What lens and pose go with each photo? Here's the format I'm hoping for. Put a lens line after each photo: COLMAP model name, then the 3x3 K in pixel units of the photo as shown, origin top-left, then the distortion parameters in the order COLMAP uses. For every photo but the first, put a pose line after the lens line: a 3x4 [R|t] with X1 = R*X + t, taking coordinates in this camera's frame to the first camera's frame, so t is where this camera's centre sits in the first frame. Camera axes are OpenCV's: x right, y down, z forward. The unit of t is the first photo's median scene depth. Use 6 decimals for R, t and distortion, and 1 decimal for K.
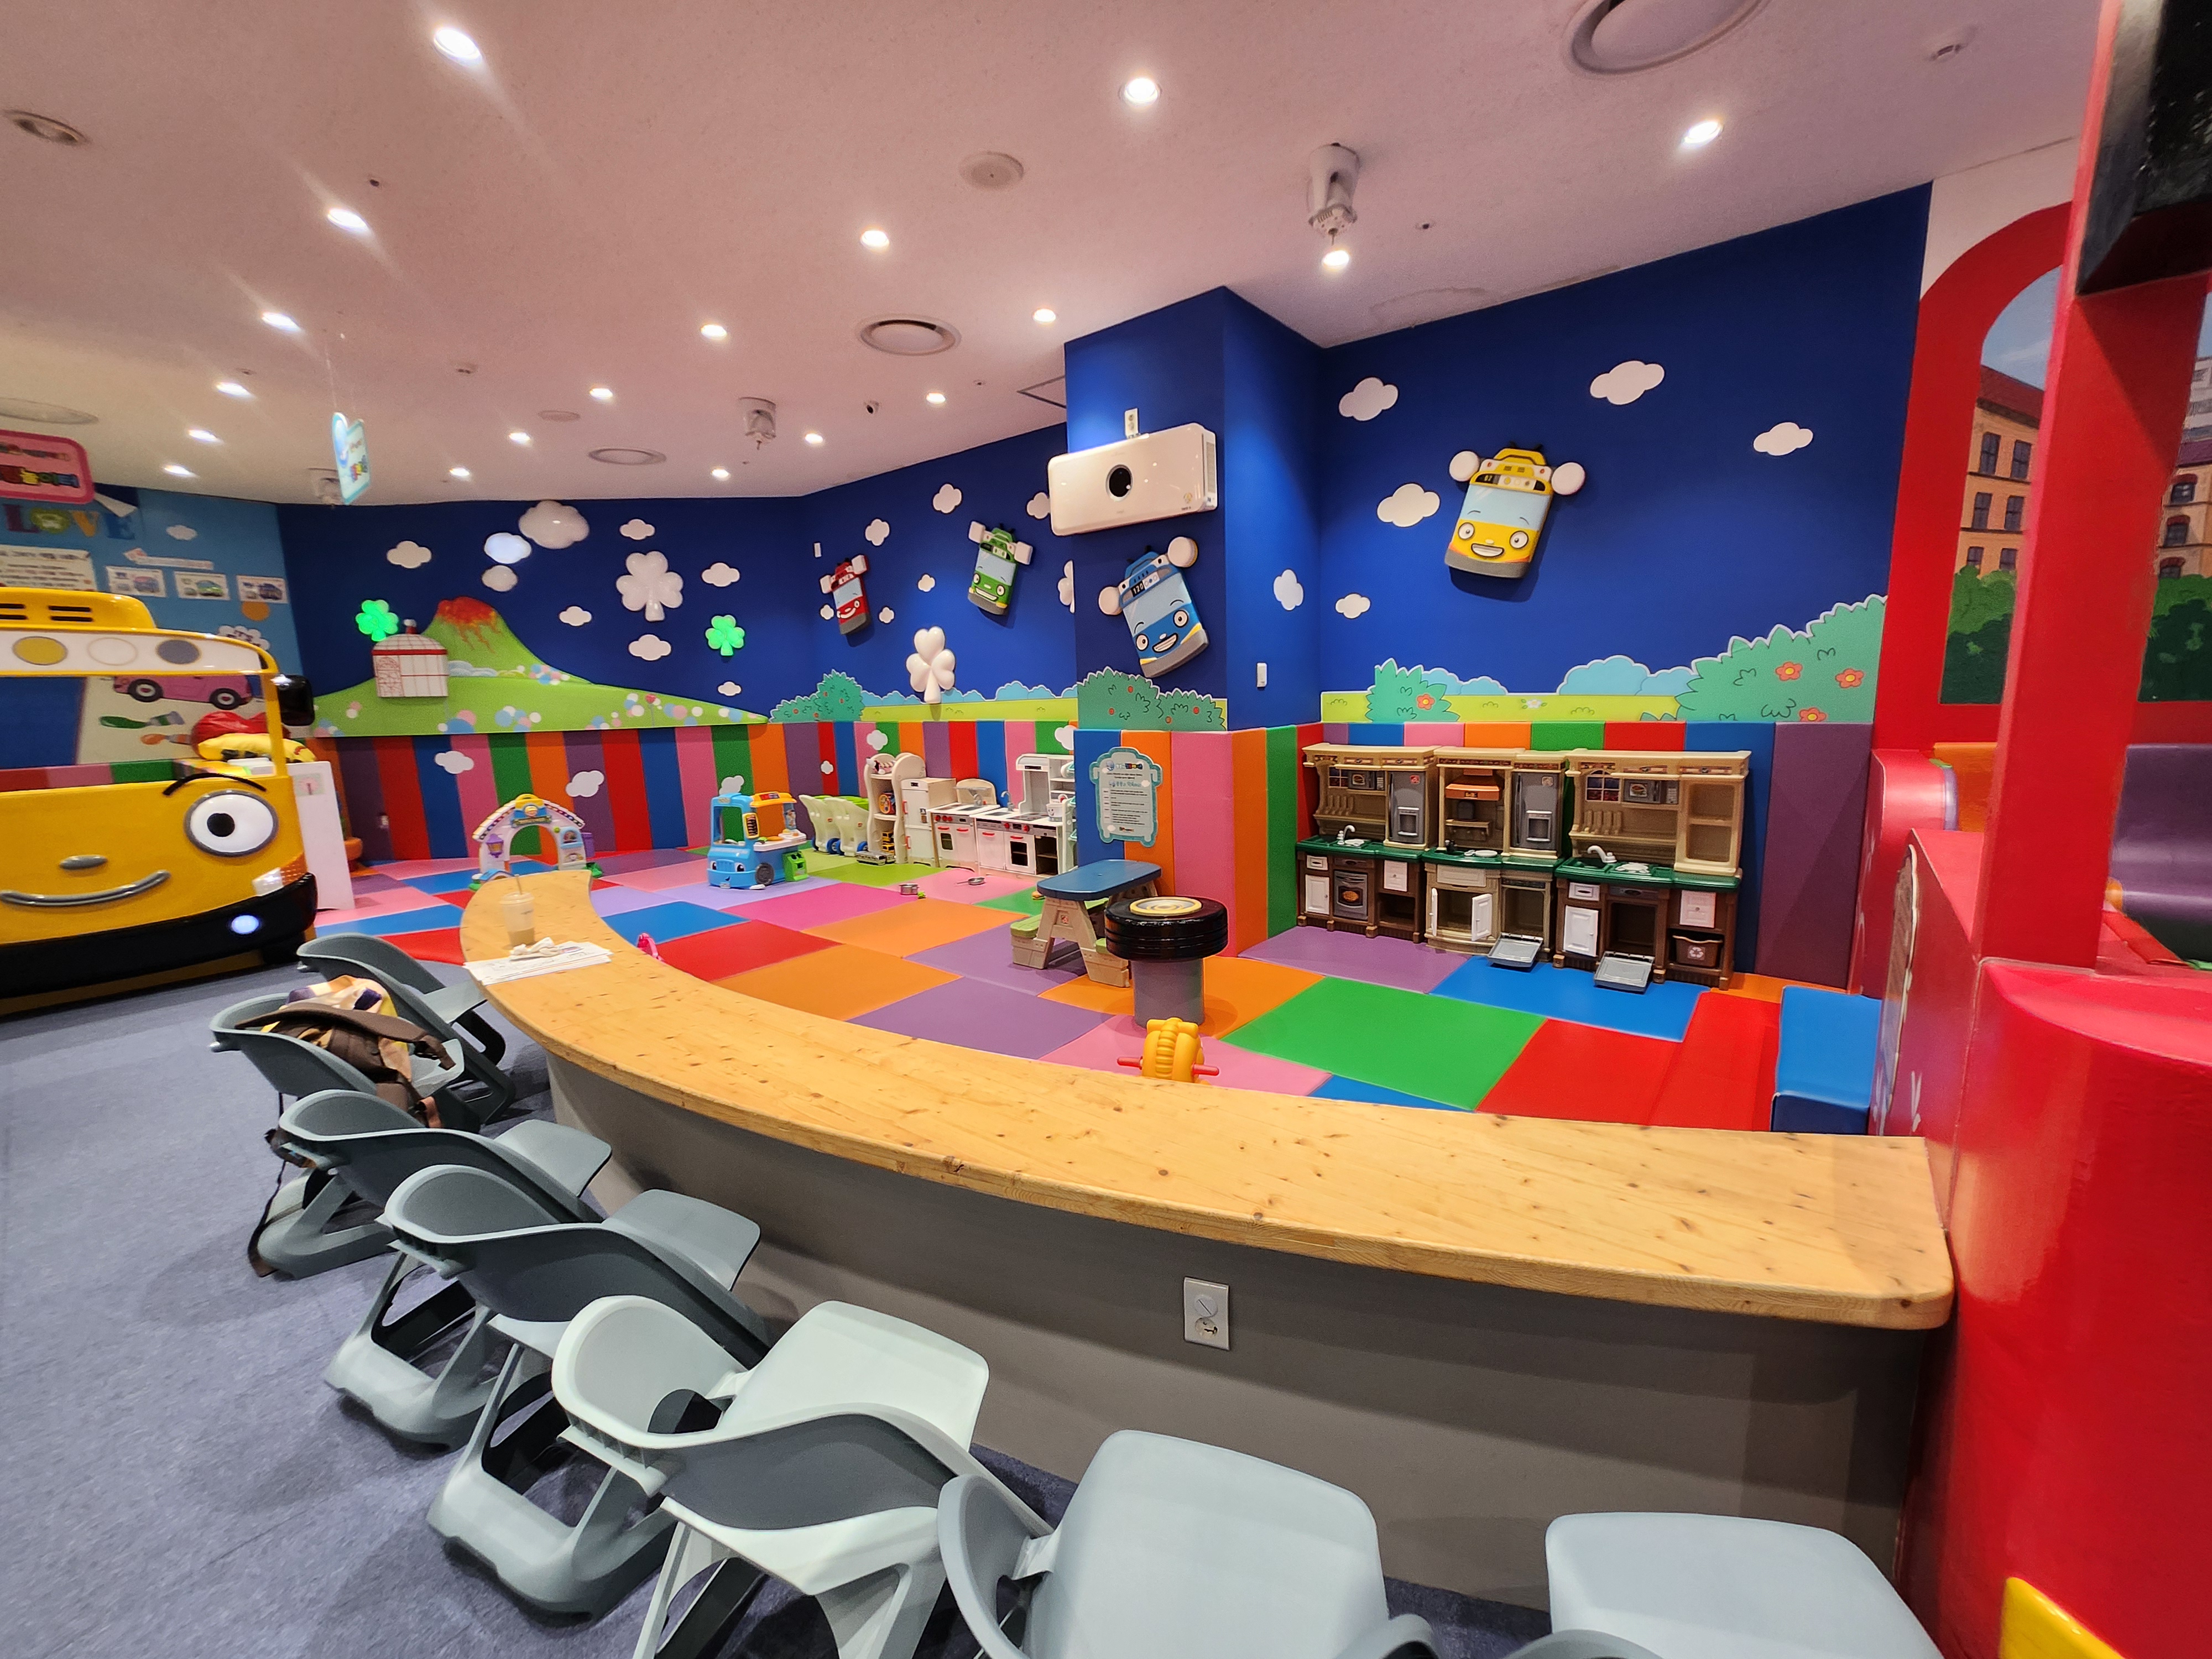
lens RADIAL K [[874.4, 0, 1116.8], [0, 874.4, 820.1], [0, 0, 1]] dist [0.001614, 0.000327]
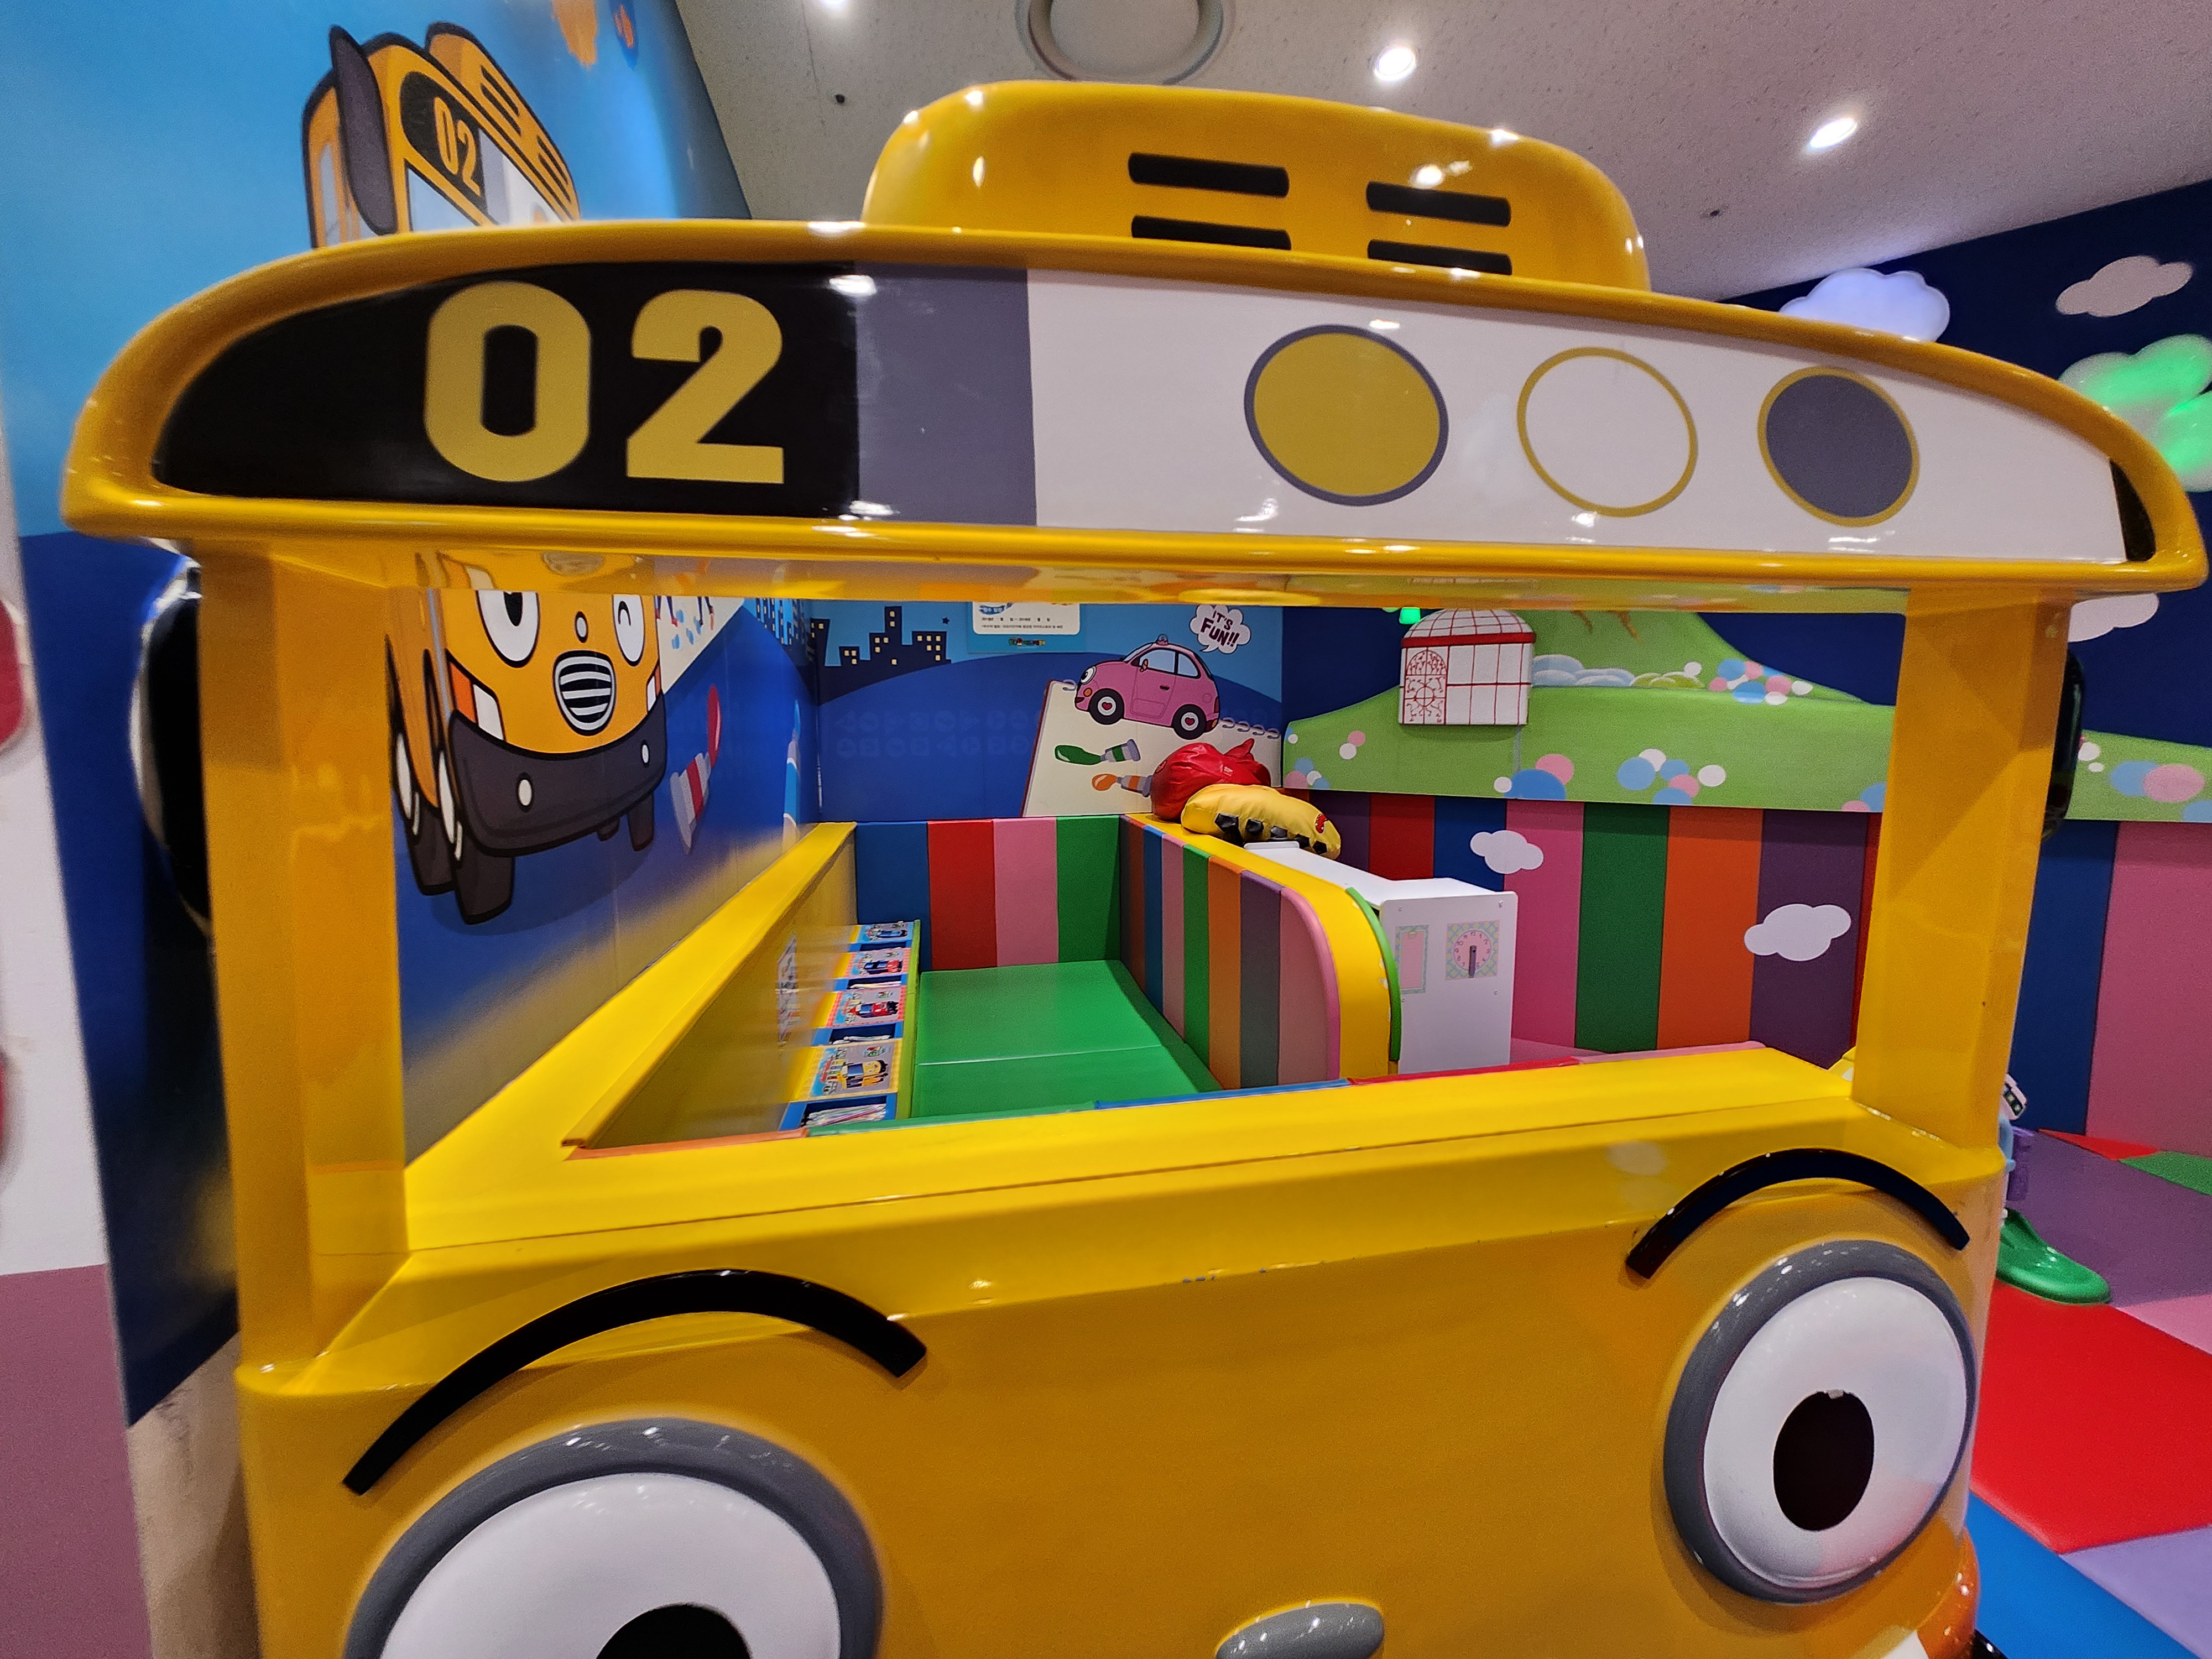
lens RADIAL K [[874.4, 0, 1102.4], [0, 874.4, 822.6], [0, 0, 1]] dist [0.001614, 0.000327]
pose [[0.760421, 0.096097, -0.642282, -0.628412], [-0.114885, 0.993299, 0.012599, -0.064476], [0.639188, 0.064208, 0.766365, 0.466163]]
